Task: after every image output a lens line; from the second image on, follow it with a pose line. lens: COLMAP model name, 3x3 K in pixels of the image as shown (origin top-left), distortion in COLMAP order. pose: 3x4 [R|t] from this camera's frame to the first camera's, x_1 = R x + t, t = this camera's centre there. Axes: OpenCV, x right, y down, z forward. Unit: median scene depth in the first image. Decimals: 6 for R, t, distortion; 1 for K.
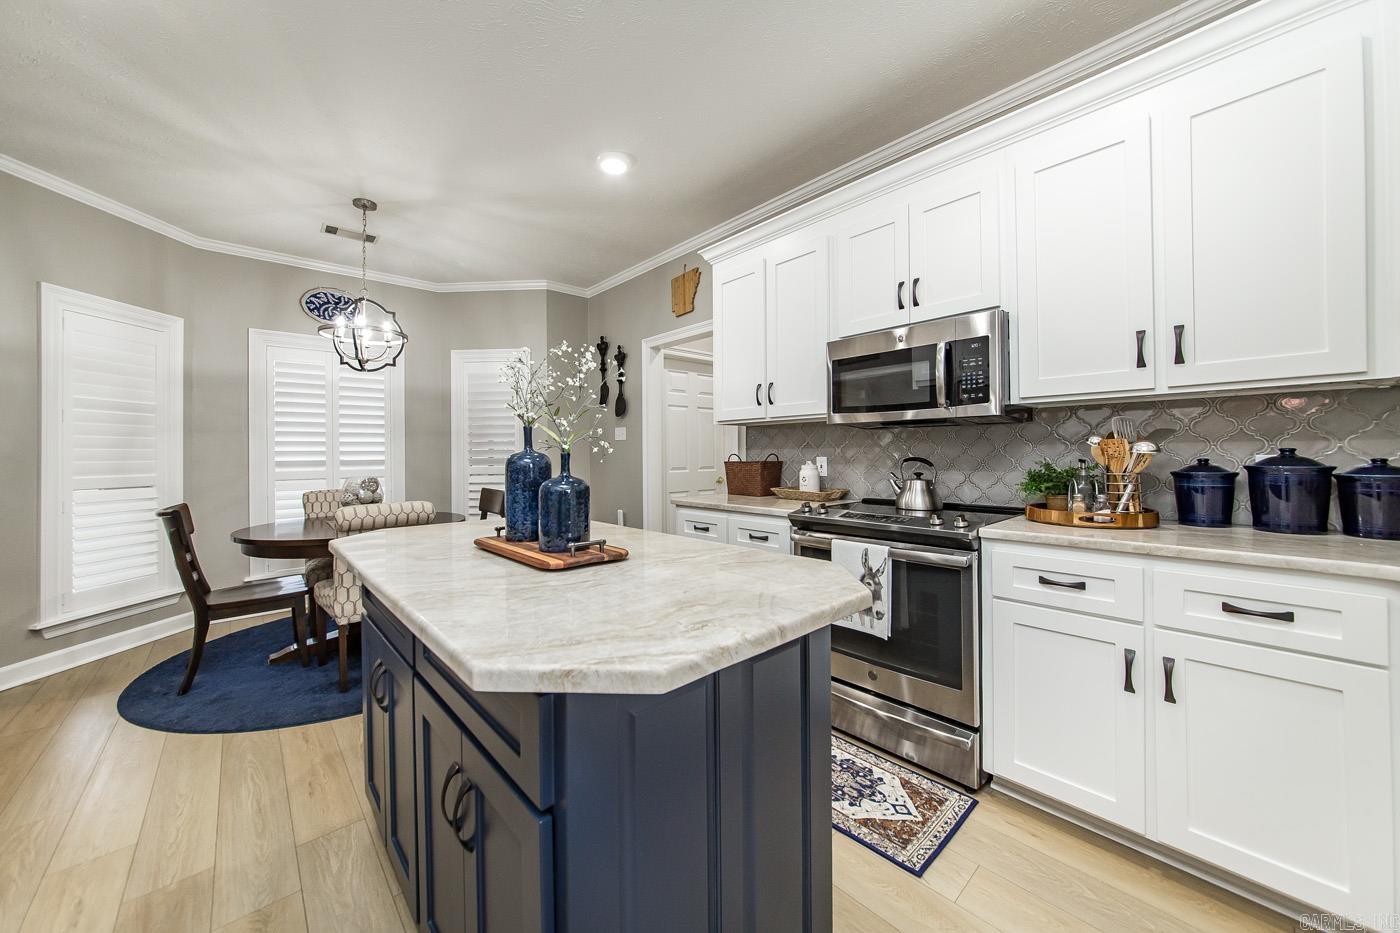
lens RADIAL K [[536.1, 0, 690.5], [0, 536.1, 455.3], [0, 0, 1]] dist [0.001433, 0.000089]
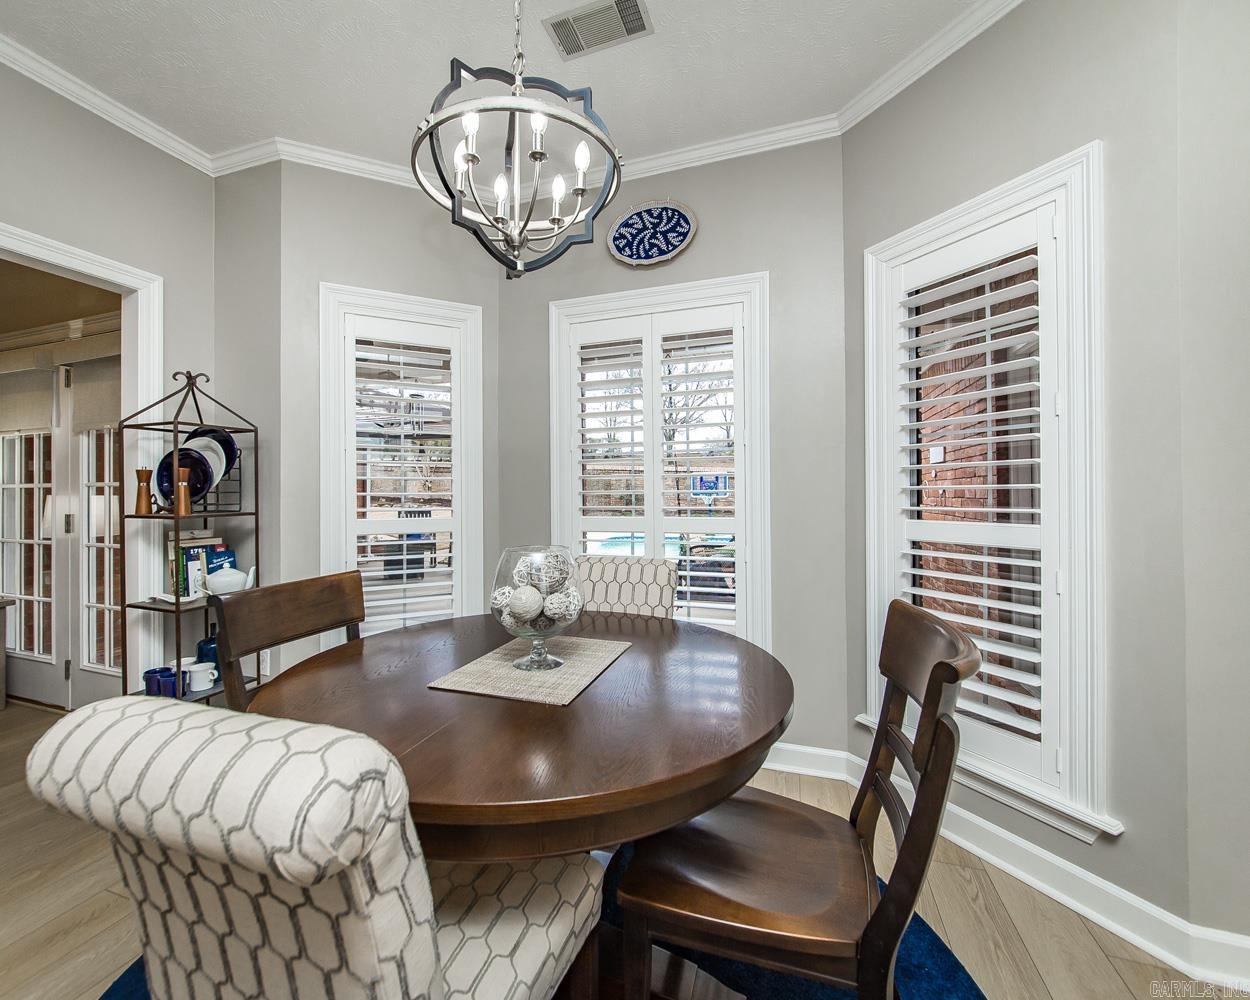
lens RADIAL K [[543.1, 0, 602.9], [0, 543.1, 488.8], [0, 0, 1]] dist [-0.008150, 0.000532]
pose [[0.481491, -0.001962, -0.876449, -0.191995], [0.003589, 0.999994, -0.000267, -0.003859], [0.876443, -0.003017, 0.481495, 0.706953]]
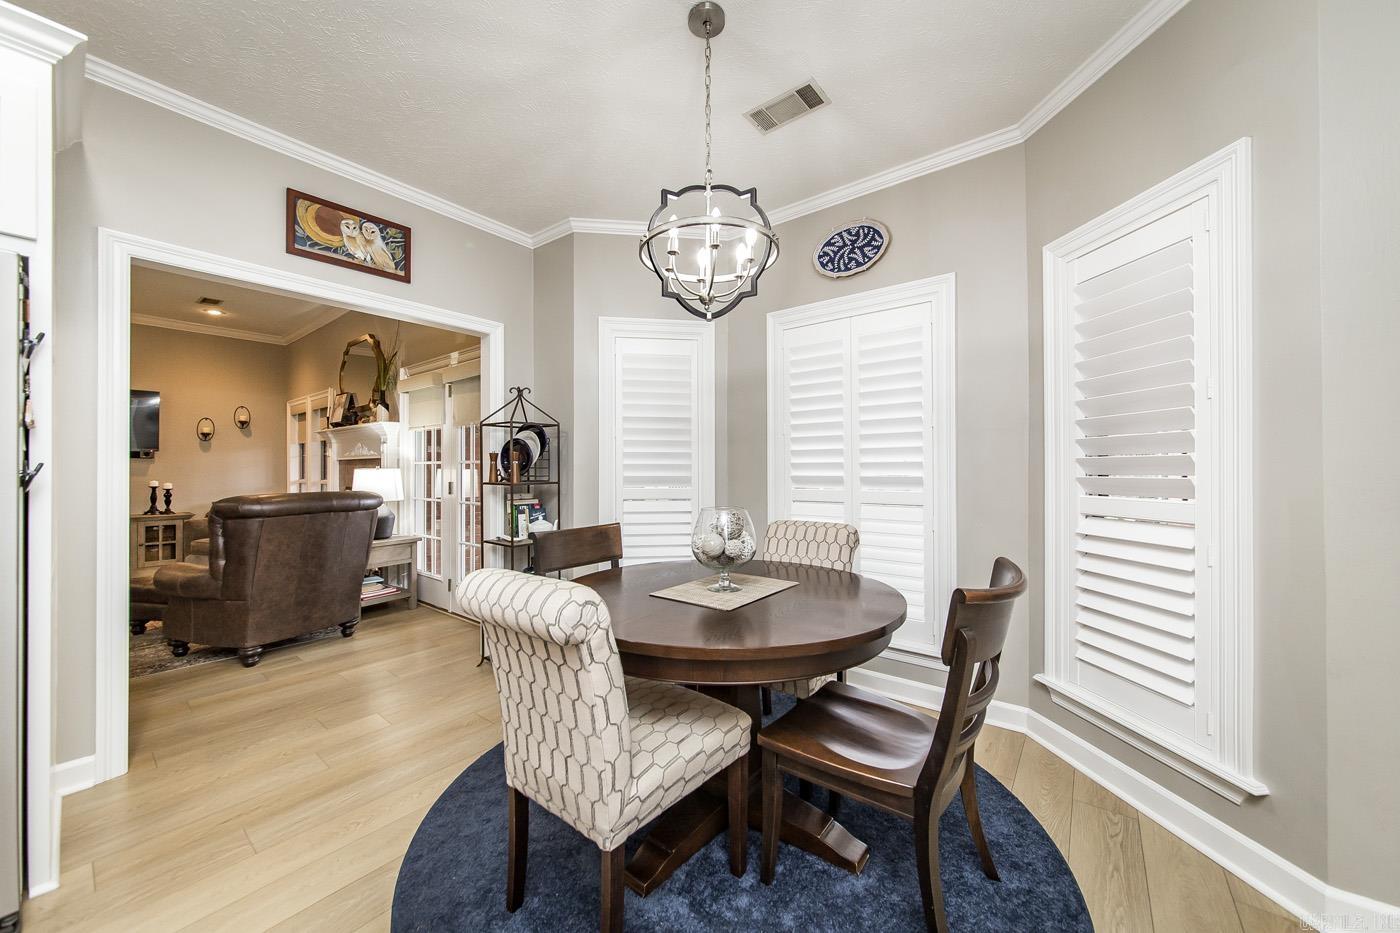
lens RADIAL K [[507.2, 0, 698.9], [0, 507.2, 465.2], [0, 0, 1]] dist [-0.005846, 0.000083]
pose [[0.188882, 0.000864, -0.981999, -0.078390], [0.002609, 0.999996, 0.001381, -0.006086], [0.981996, -0.002823, 0.188879, 0.724488]]
